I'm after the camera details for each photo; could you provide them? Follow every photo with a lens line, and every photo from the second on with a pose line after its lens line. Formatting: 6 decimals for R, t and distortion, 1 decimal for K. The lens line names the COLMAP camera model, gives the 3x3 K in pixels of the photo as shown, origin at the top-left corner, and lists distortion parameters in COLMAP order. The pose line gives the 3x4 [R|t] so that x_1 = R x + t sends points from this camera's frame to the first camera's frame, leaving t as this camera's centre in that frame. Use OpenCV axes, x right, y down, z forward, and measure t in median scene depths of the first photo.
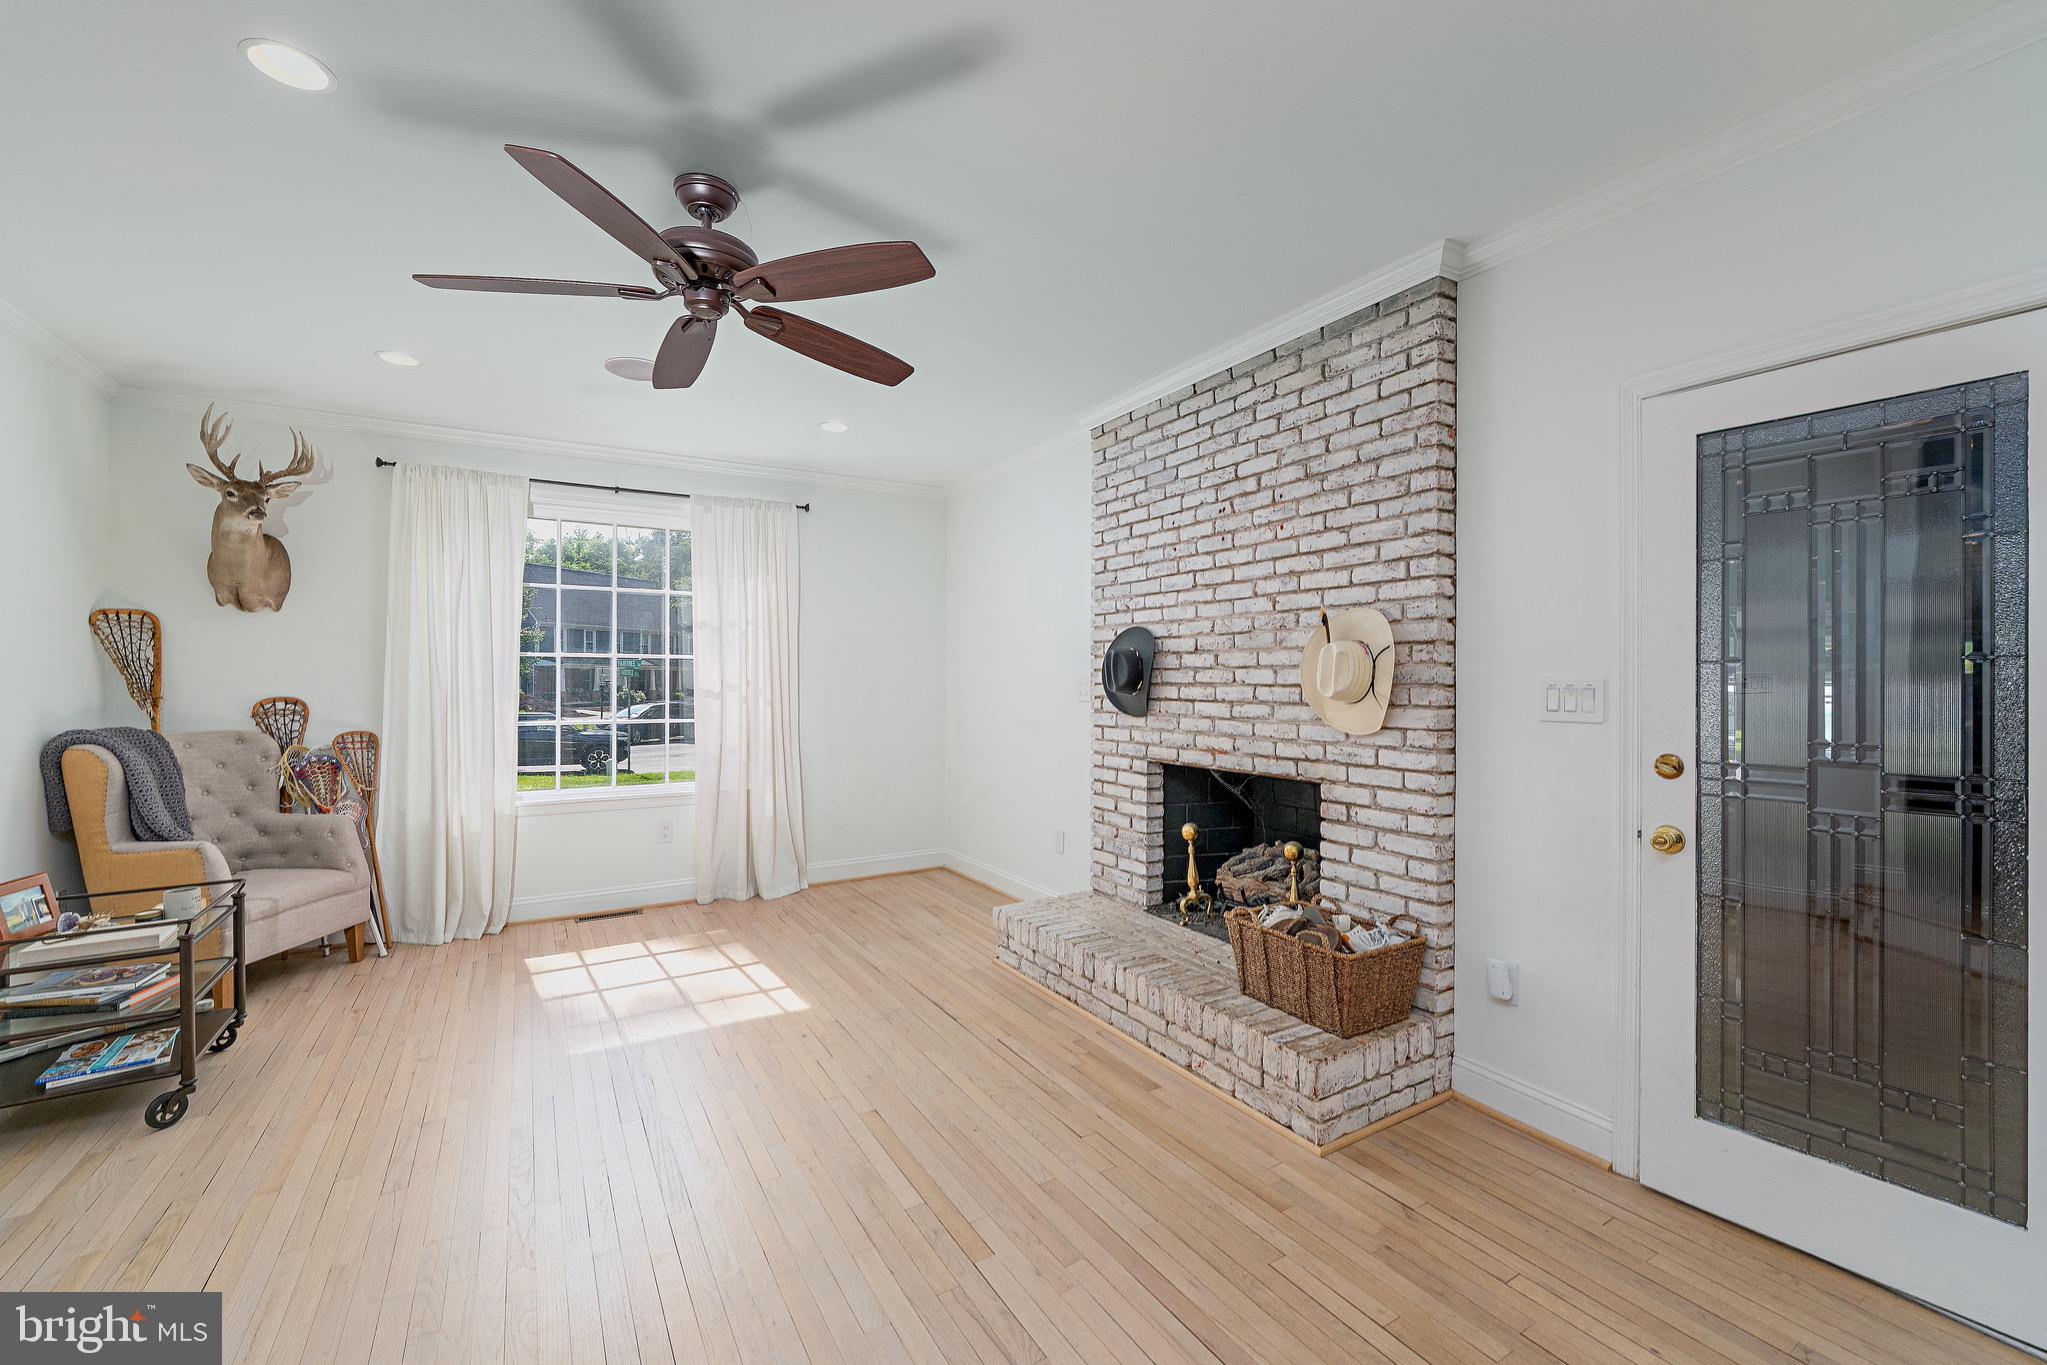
lens RADIAL K [[847.0, 0, 1016.6], [0, 847.0, 679.4], [0, 0, 1]] dist [-0.002552, -0.000125]
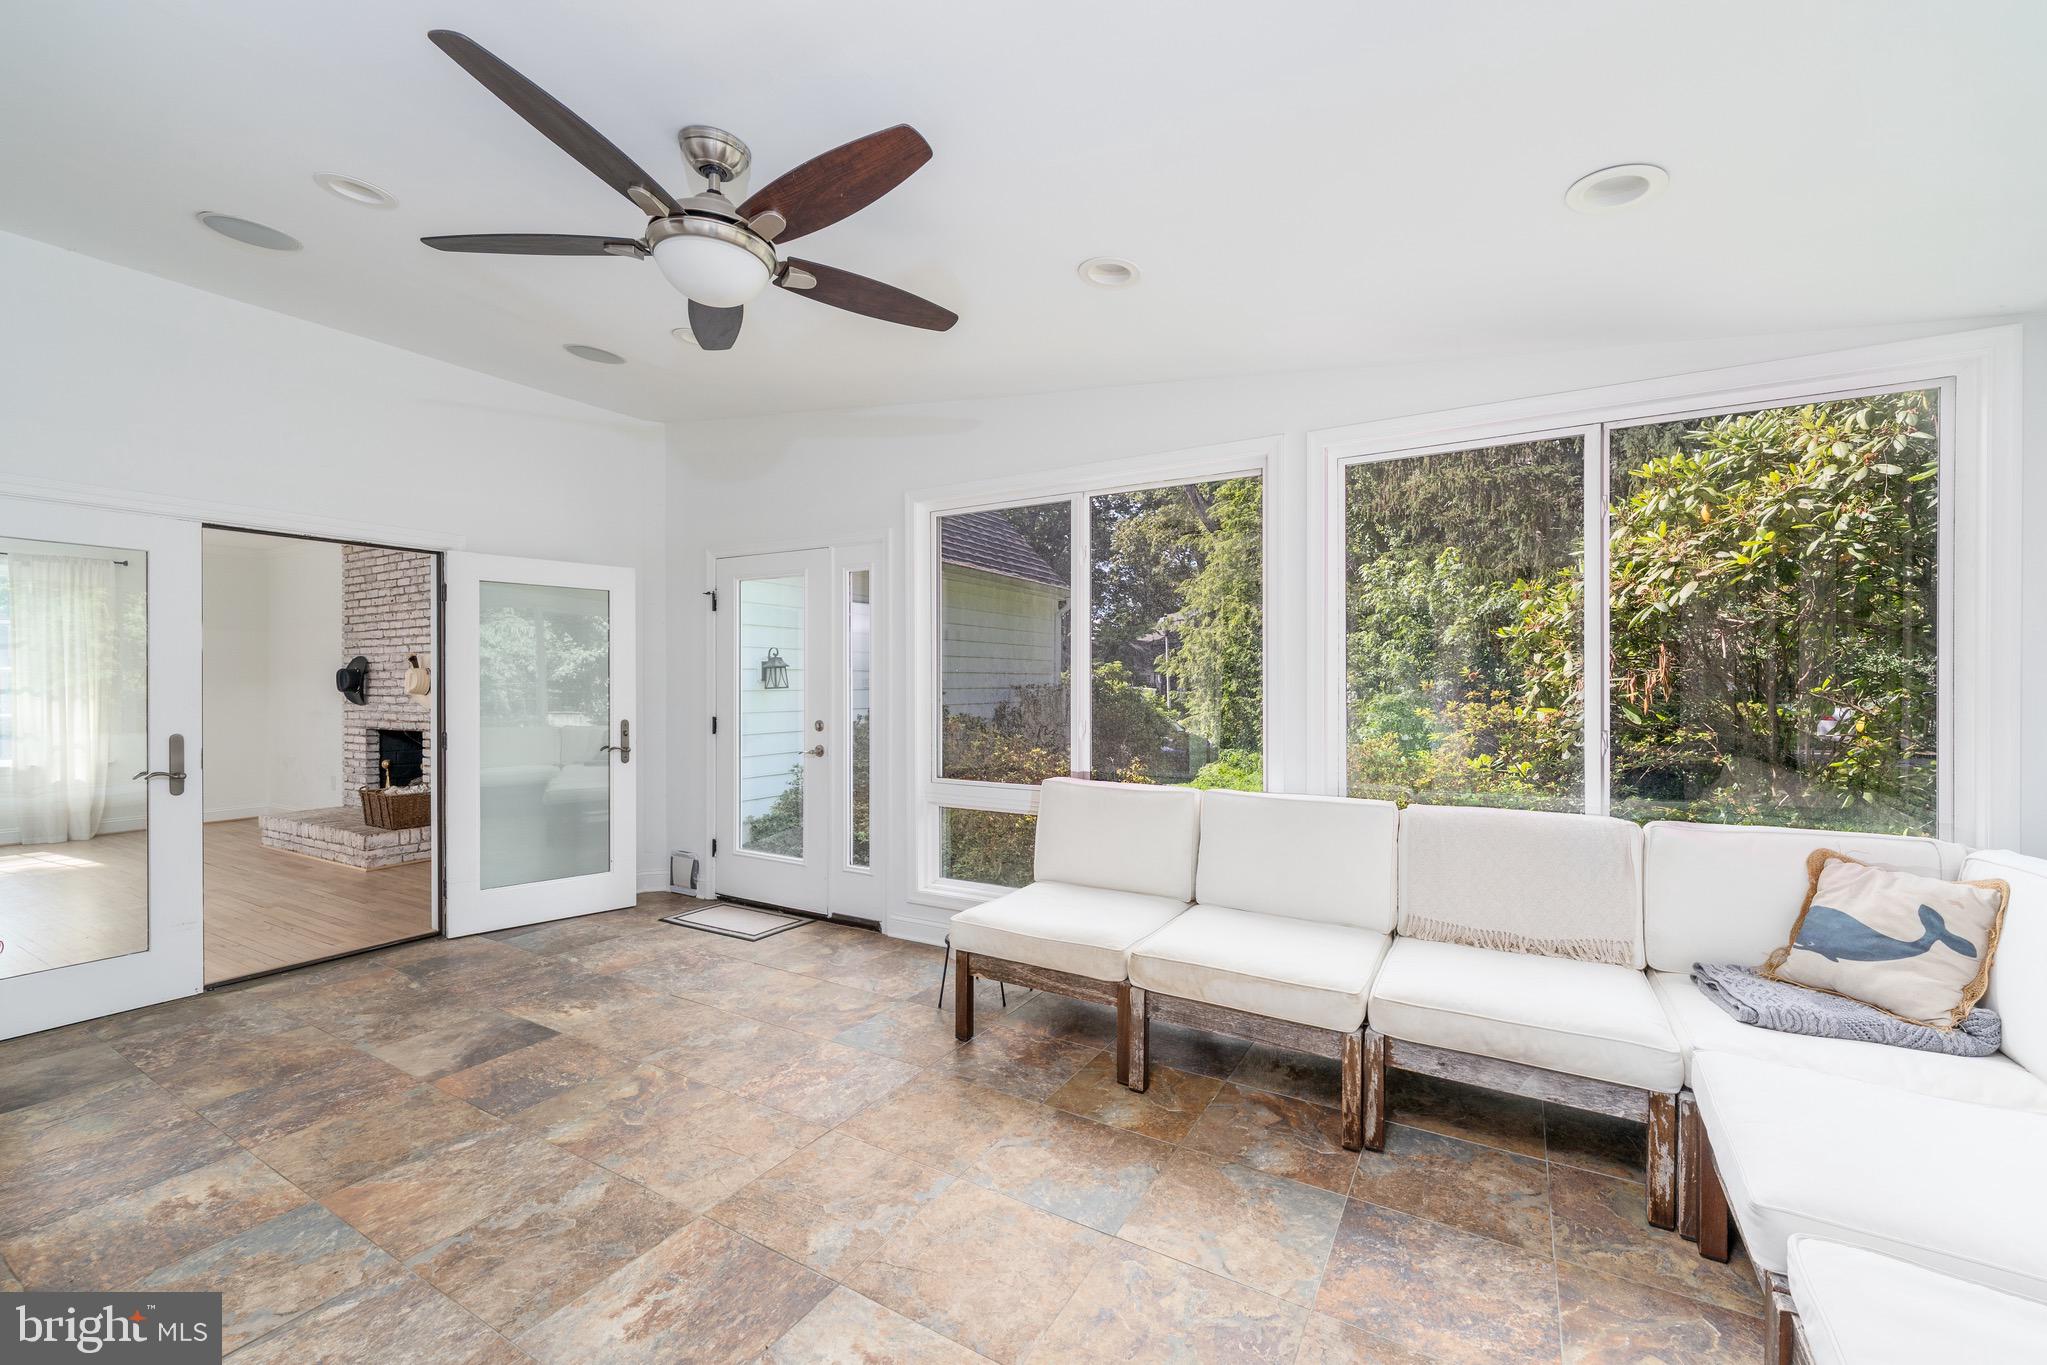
lens RADIAL K [[847.0, 0, 1038.0], [0, 847.0, 679.8], [0, 0, 1]] dist [-0.002552, -0.000125]
pose [[0.868403, -0.003362, 0.495848, 0.543455], [0.003081, 0.999994, 0.001384, -0.009629], [-0.495850, 0.000326, 0.868408, -1.415224]]
